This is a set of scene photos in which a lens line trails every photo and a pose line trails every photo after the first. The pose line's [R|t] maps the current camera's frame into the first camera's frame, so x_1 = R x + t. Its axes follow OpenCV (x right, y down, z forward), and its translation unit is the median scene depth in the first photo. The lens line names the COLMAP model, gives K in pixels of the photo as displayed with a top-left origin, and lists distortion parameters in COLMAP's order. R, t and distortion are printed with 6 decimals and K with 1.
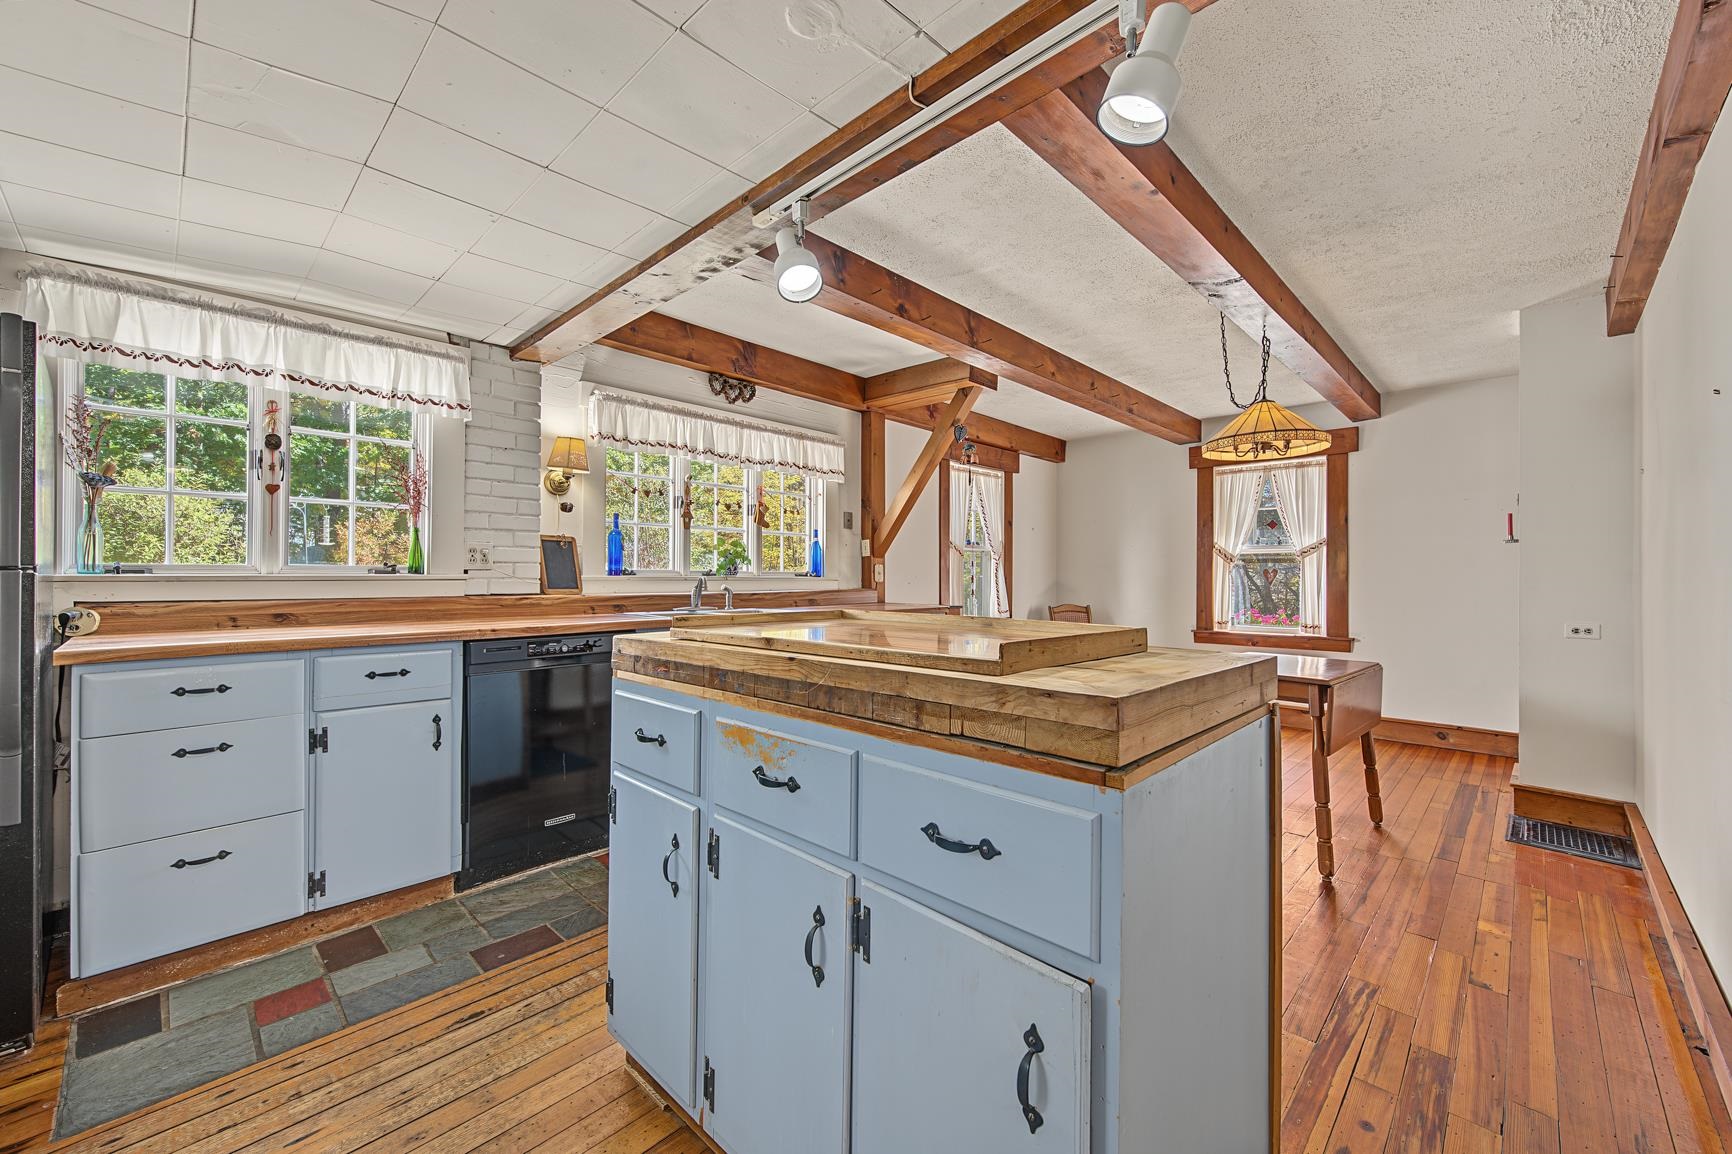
lens RADIAL K [[681.2, 0, 866.9], [0, 681.2, 582.0], [0, 0, 1]] dist [0.021745, -0.005396]
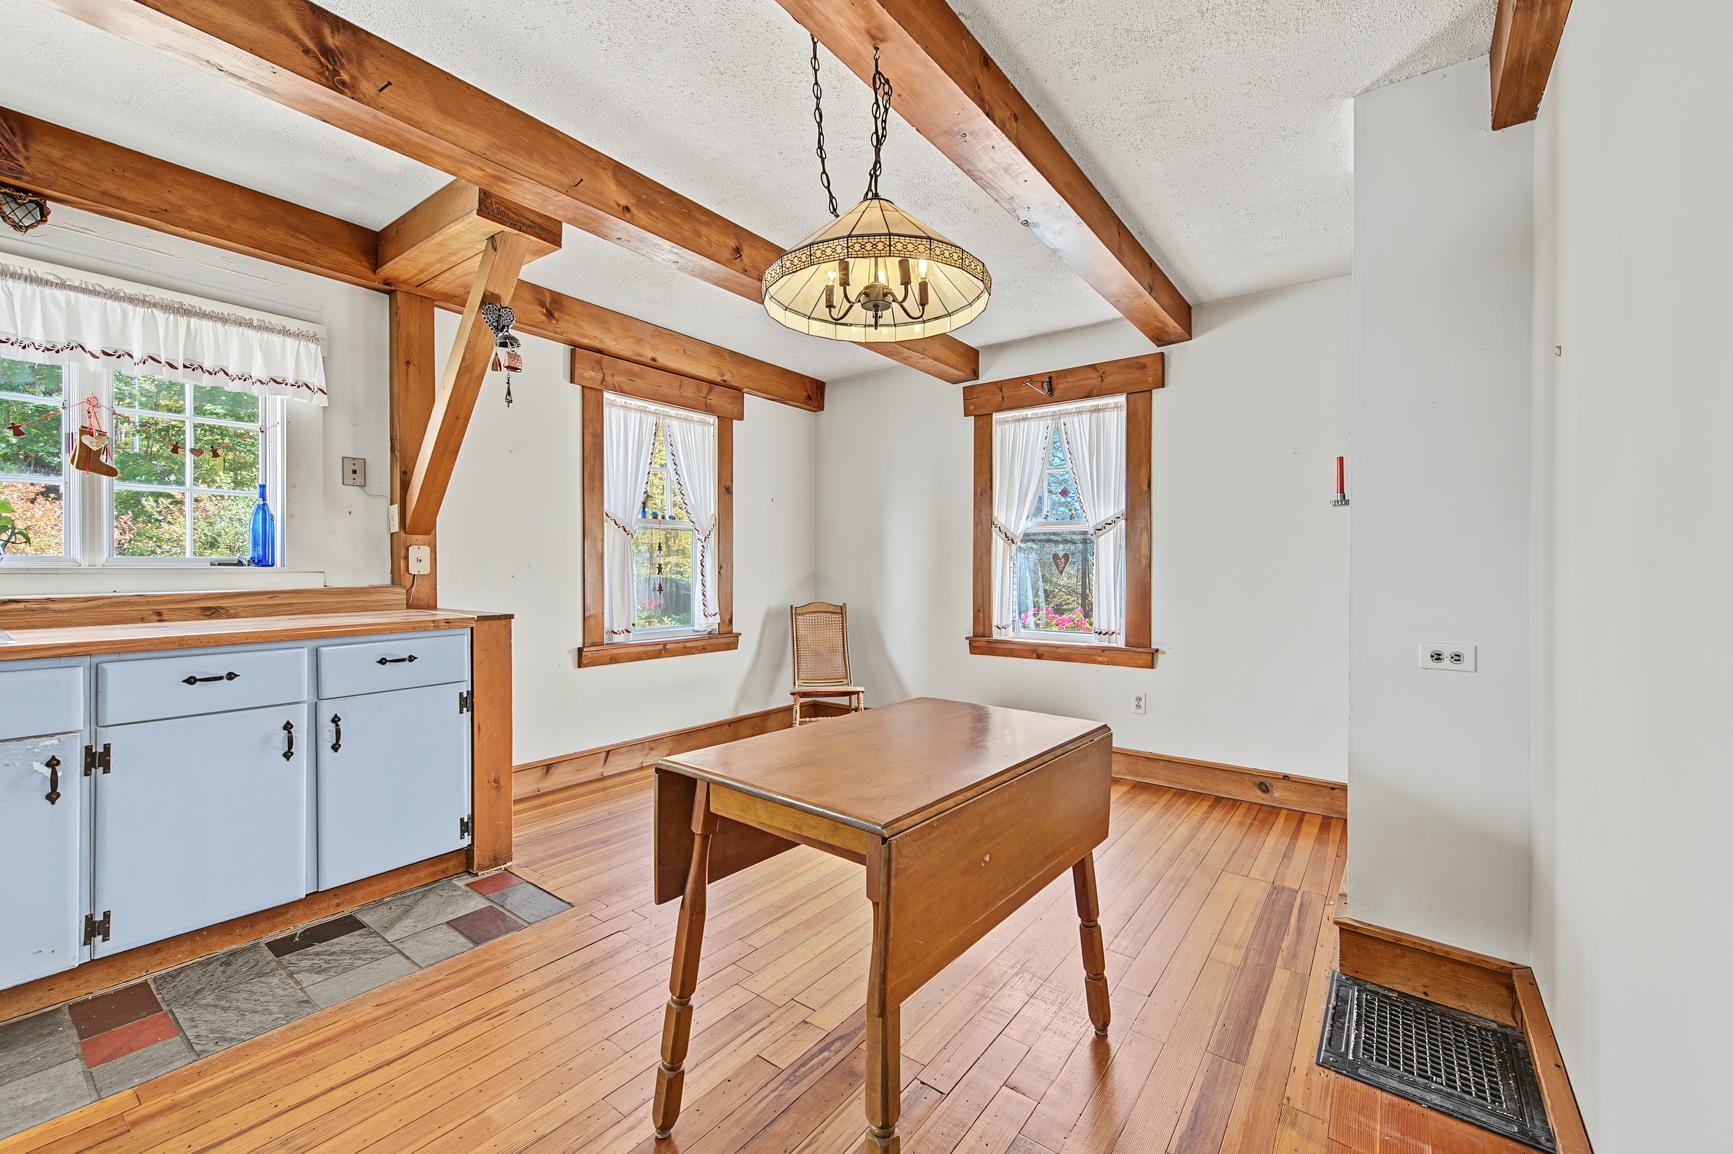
lens RADIAL K [[679.8, 0, 869.0], [0, 679.8, 579.2], [0, 0, 1]] dist [0.002676, -0.000083]
pose [[0.993969, -0.004958, 0.109554, 0.325628], [0.003640, 0.999919, 0.012228, -0.001099], [-0.109606, -0.011756, 0.993906, 0.323858]]
